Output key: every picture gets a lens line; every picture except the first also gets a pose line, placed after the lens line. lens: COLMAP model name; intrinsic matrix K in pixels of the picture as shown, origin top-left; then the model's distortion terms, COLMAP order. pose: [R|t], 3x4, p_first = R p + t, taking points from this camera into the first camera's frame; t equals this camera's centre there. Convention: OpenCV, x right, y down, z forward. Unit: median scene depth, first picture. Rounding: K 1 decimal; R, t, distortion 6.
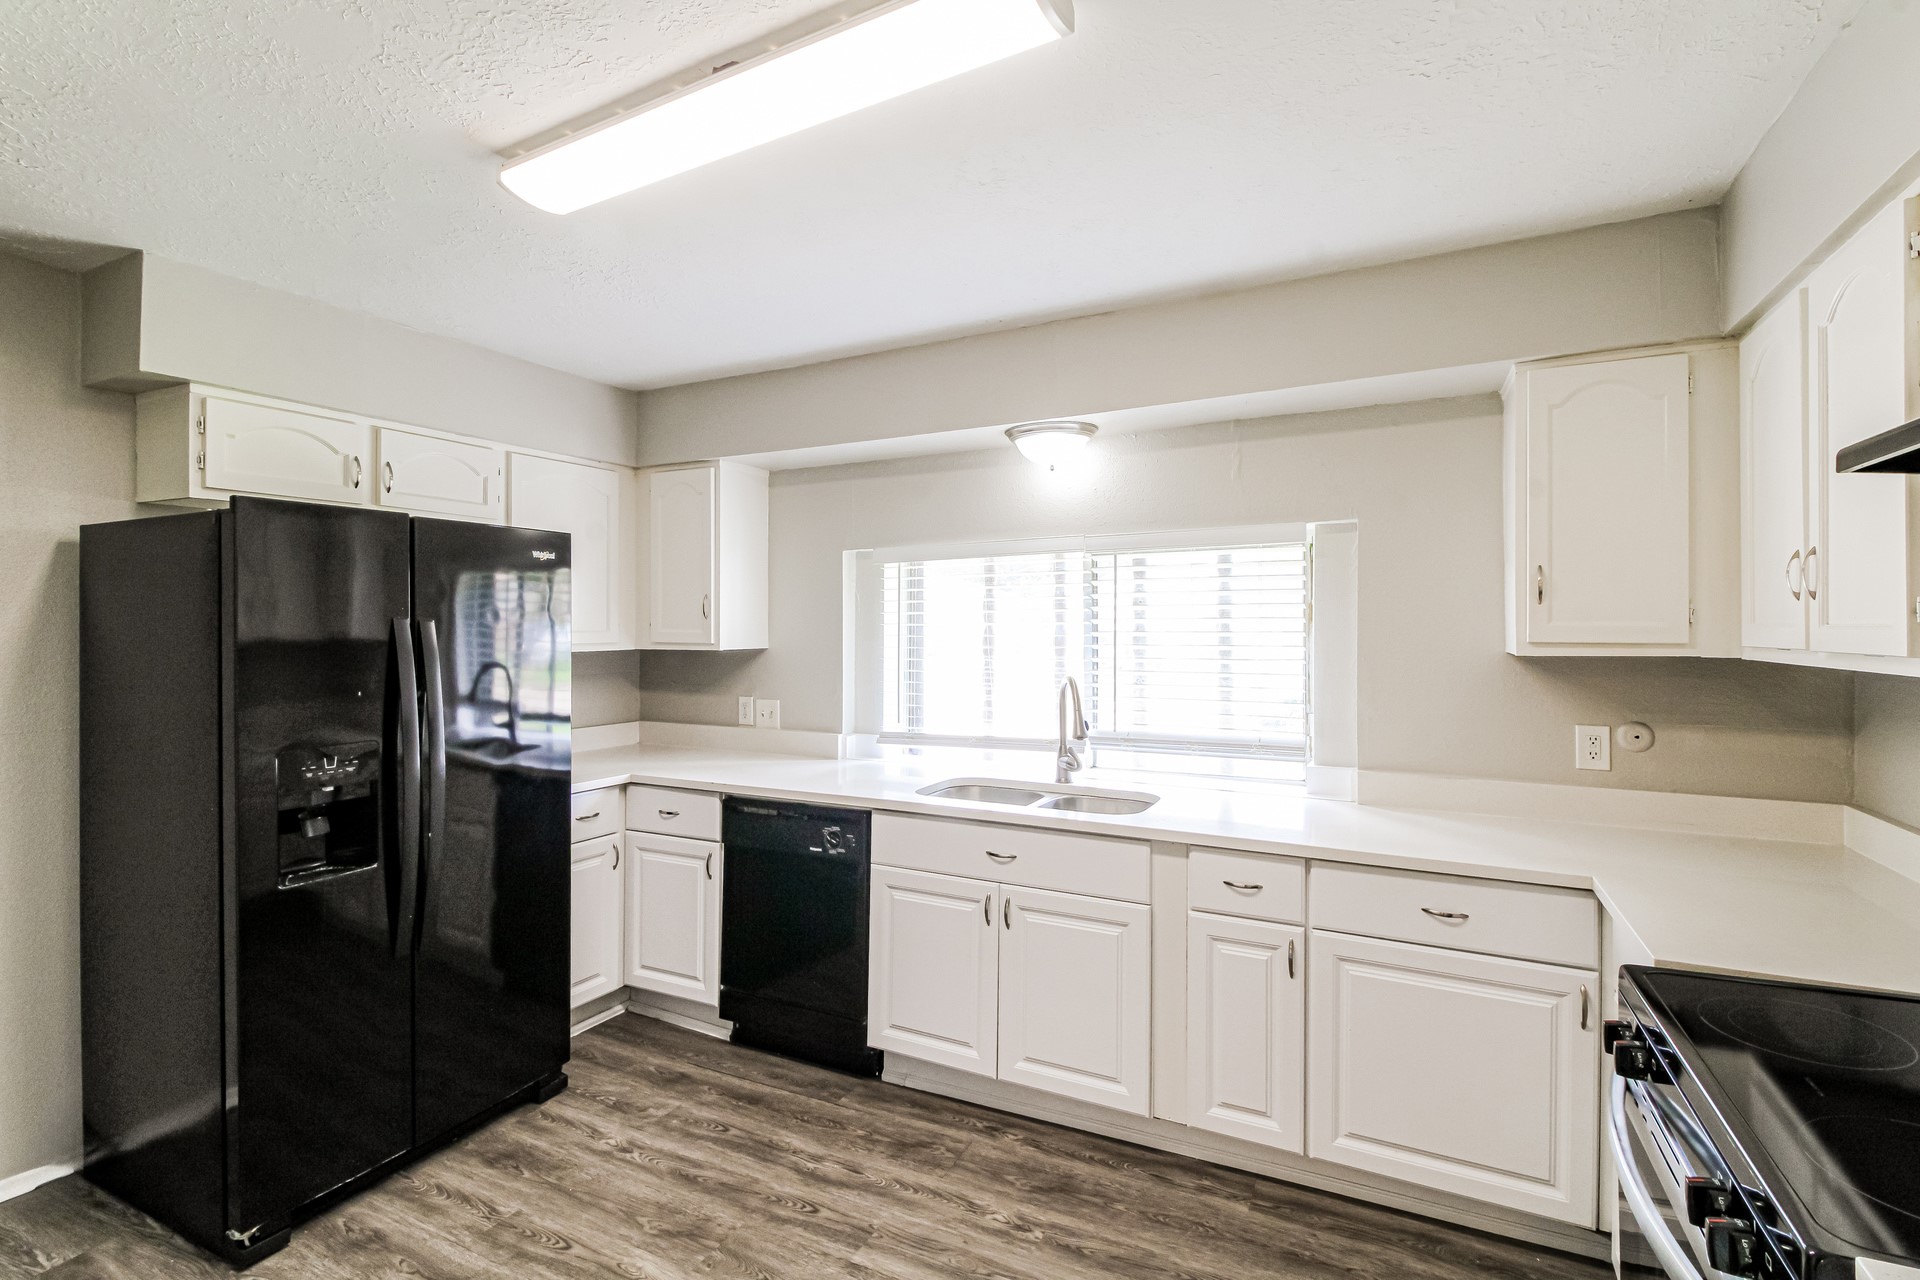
lens RADIAL K [[871.2, 0, 920.3], [0, 871.2, 631.7], [0, 0, 1]] dist [0.008926, -0.014677]
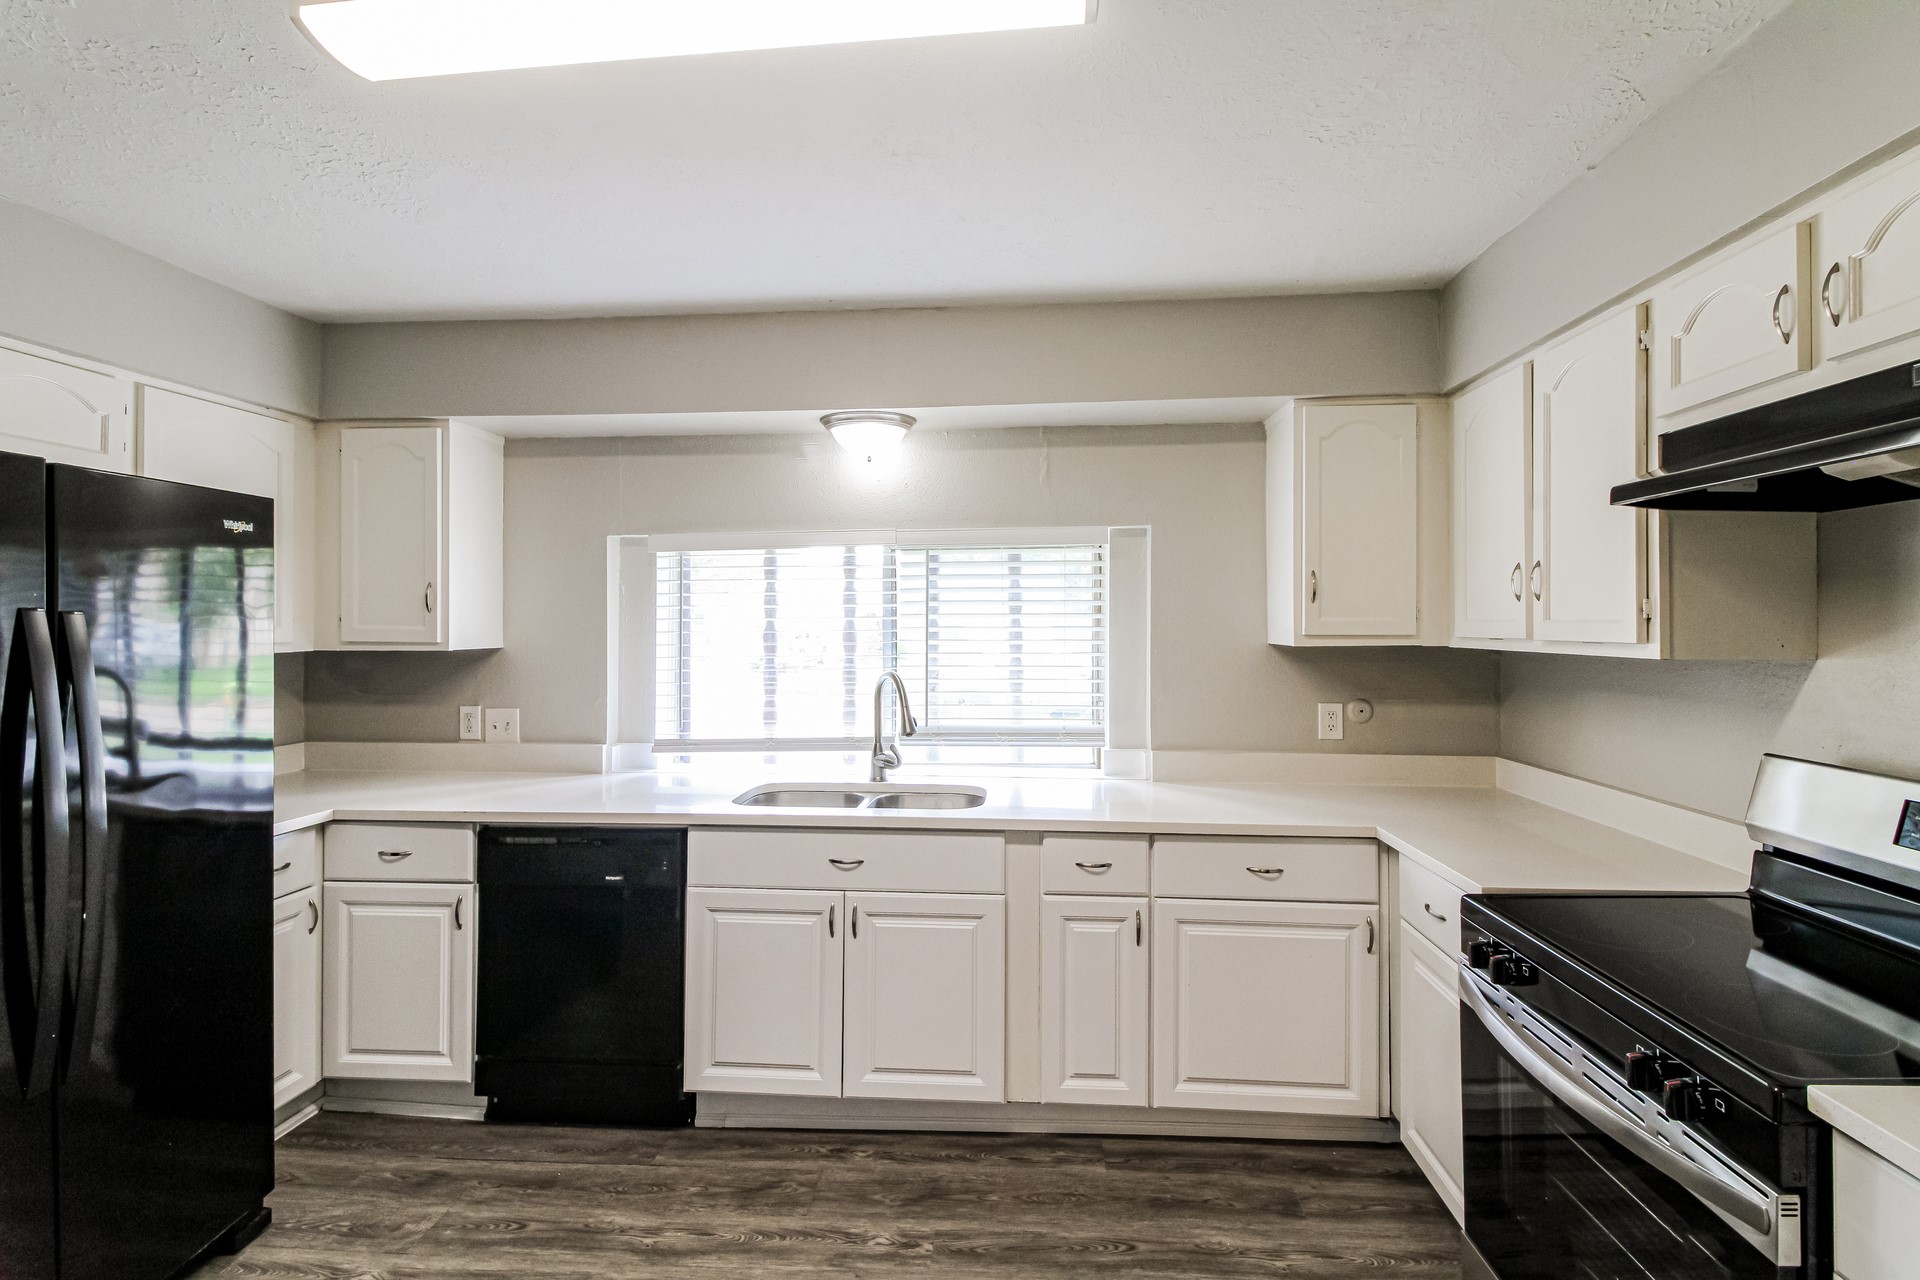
lens RADIAL K [[882.4, 0, 945.2], [0, 882.4, 627.1], [0, 0, 1]] dist [0.002714, -0.011118]
pose [[0.918700, -0.001310, 0.394953, -0.175316], [0.001976, 0.999997, -0.001280, 0.001557], [-0.394951, 0.001957, 0.918700, 0.066749]]
